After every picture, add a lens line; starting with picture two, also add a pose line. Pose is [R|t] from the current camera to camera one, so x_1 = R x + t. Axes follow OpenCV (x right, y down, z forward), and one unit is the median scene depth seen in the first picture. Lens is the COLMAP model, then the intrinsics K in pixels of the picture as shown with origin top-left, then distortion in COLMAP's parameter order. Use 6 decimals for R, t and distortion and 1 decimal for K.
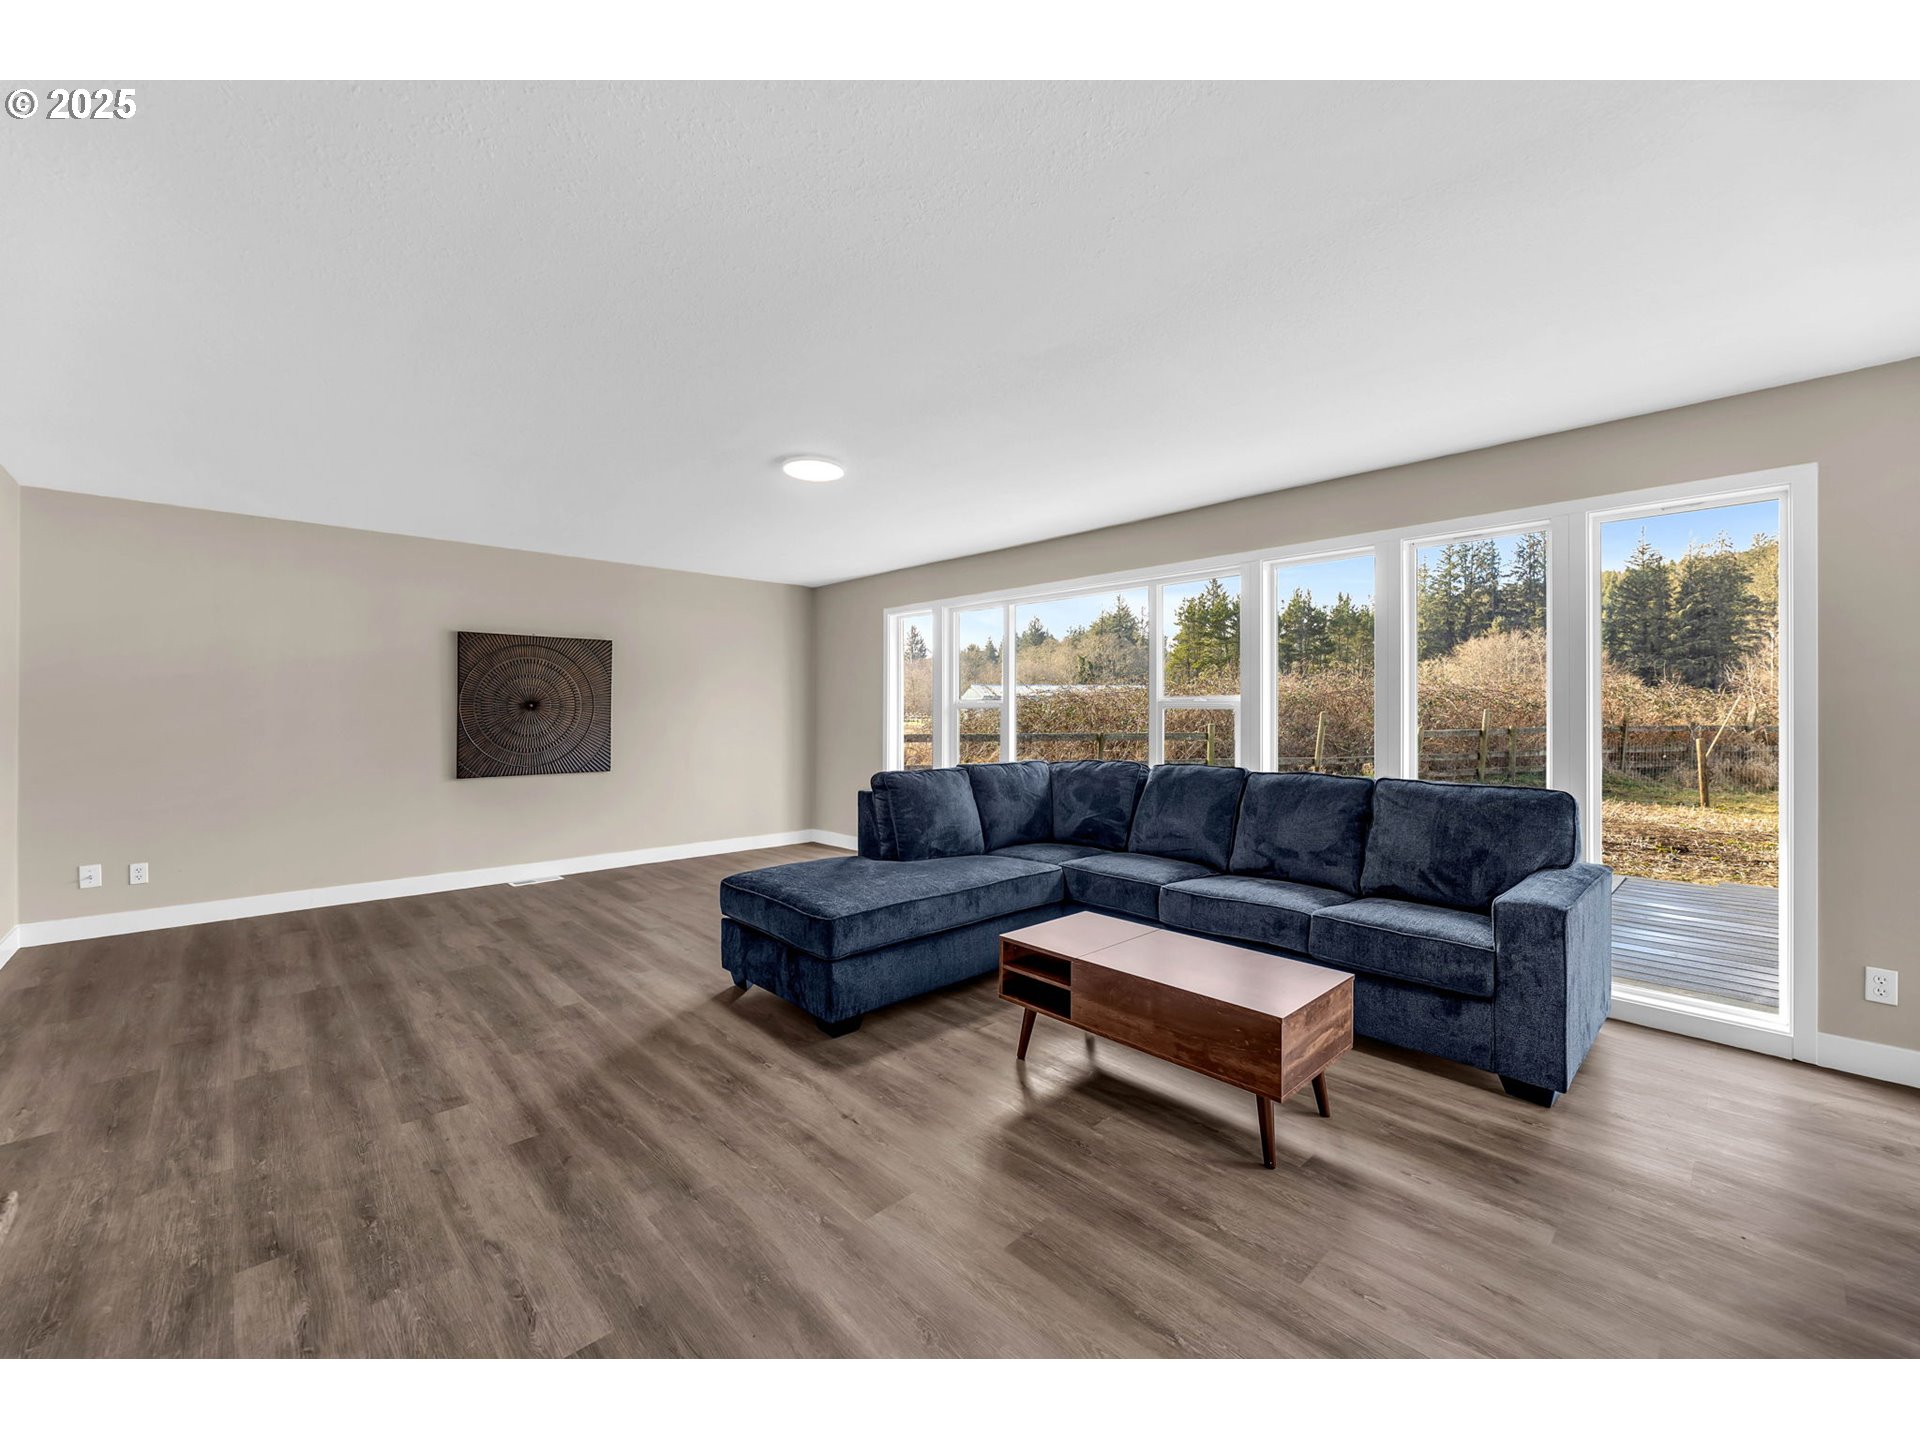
lens RADIAL K [[766.7, 0, 948.8], [0, 766.7, 708.7], [0, 0, 1]] dist [0.000505, 0.000186]
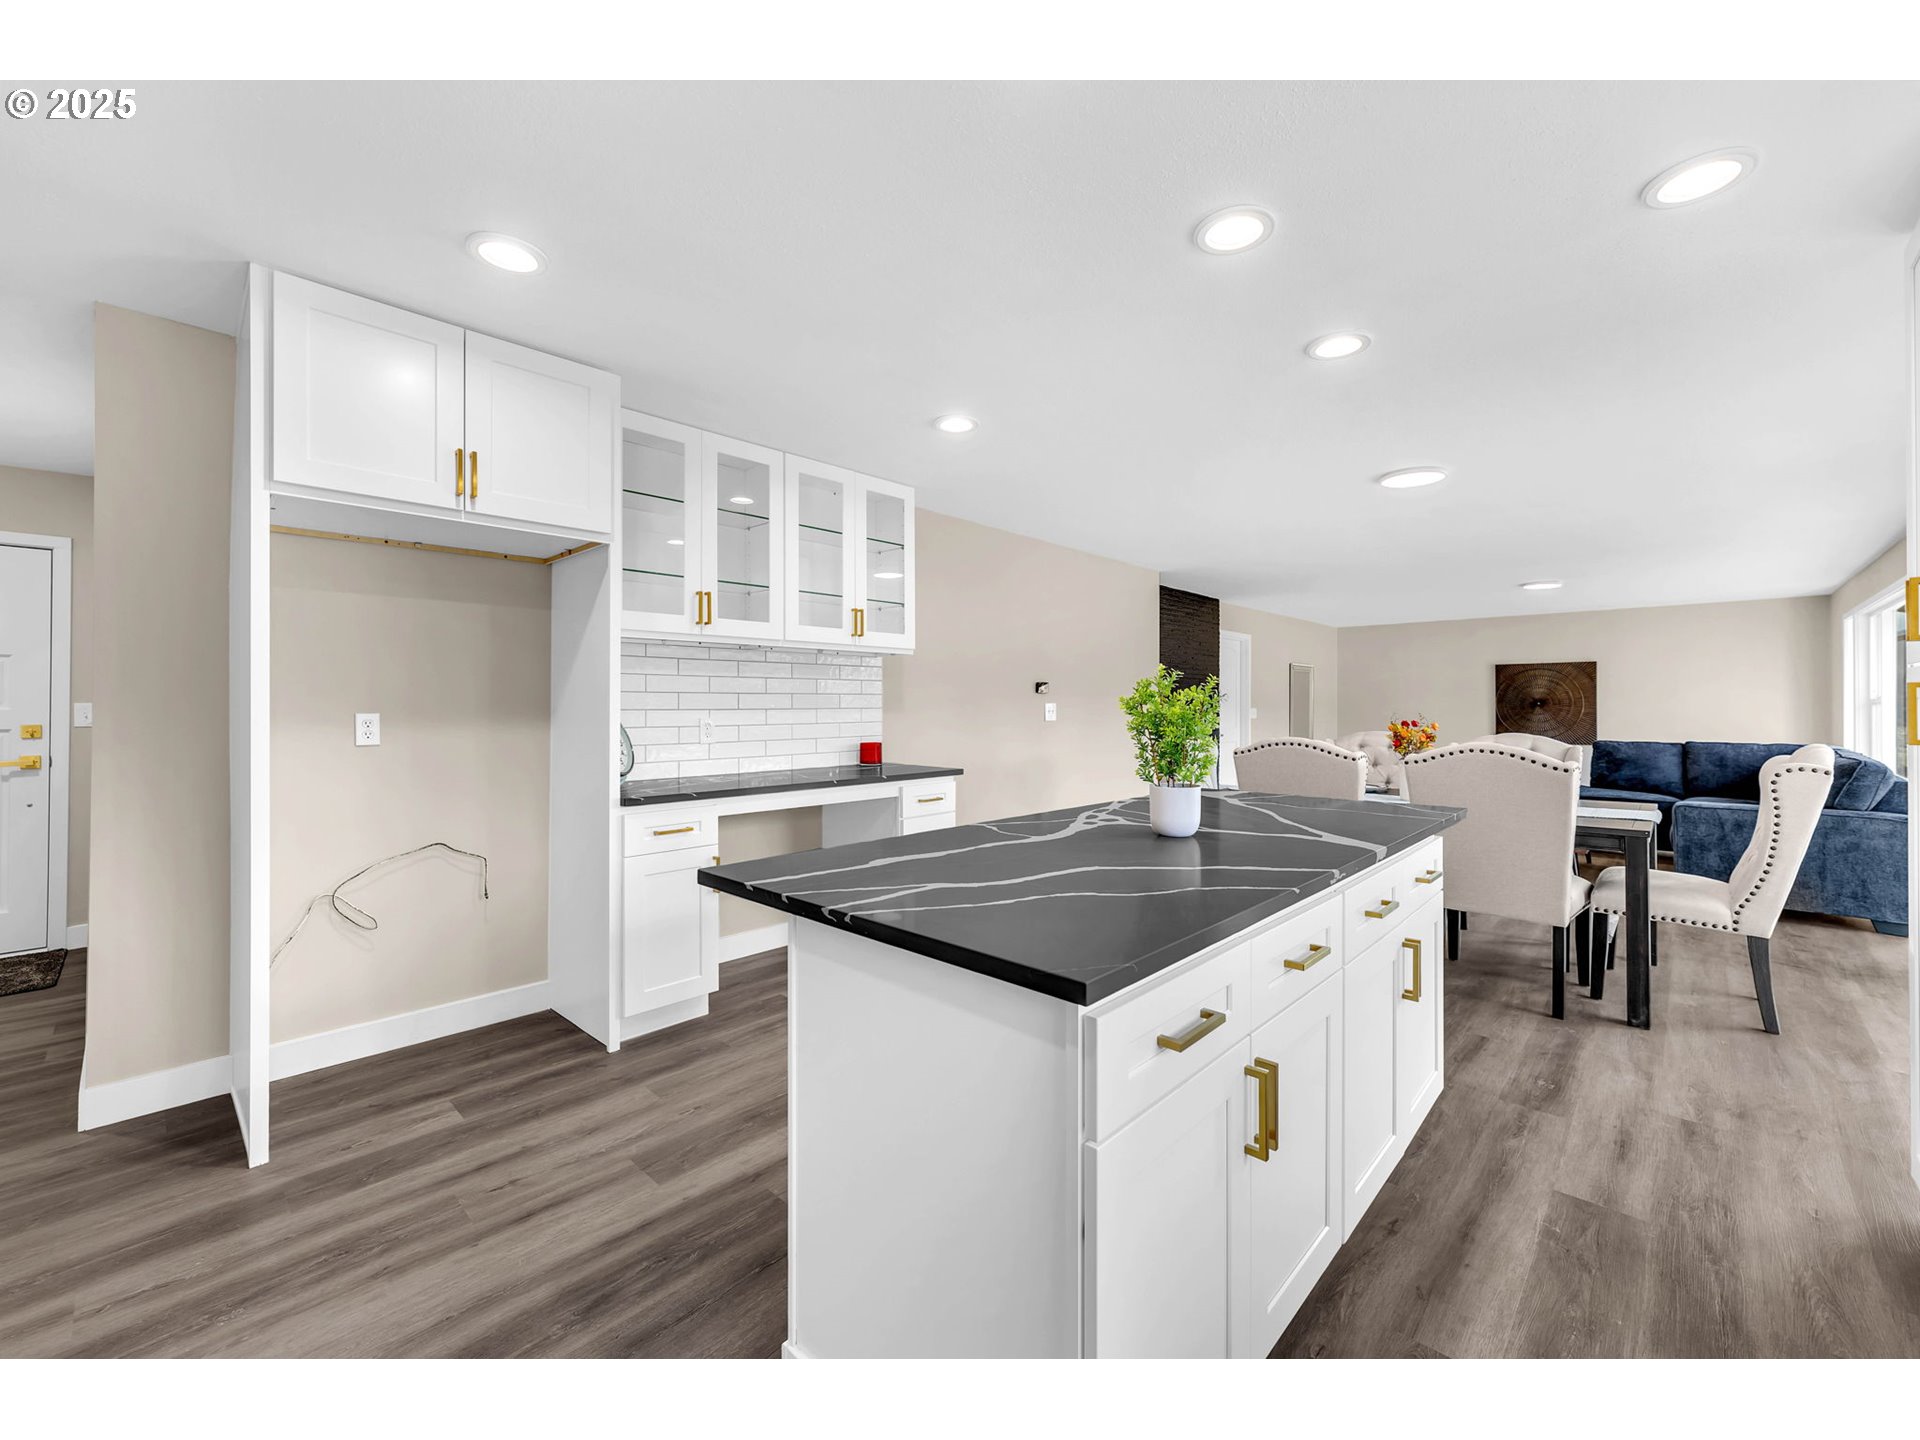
lens RADIAL K [[776.6, 0, 953.9], [0, 776.6, 704.5], [0, 0, 1]] dist [-0.000574, 0.000387]
pose [[0.060026, -0.004632, -0.998186, 1.460258], [0.003090, 0.999985, -0.004454, 0.001407], [0.998192, -0.002817, 0.060039, -0.543319]]
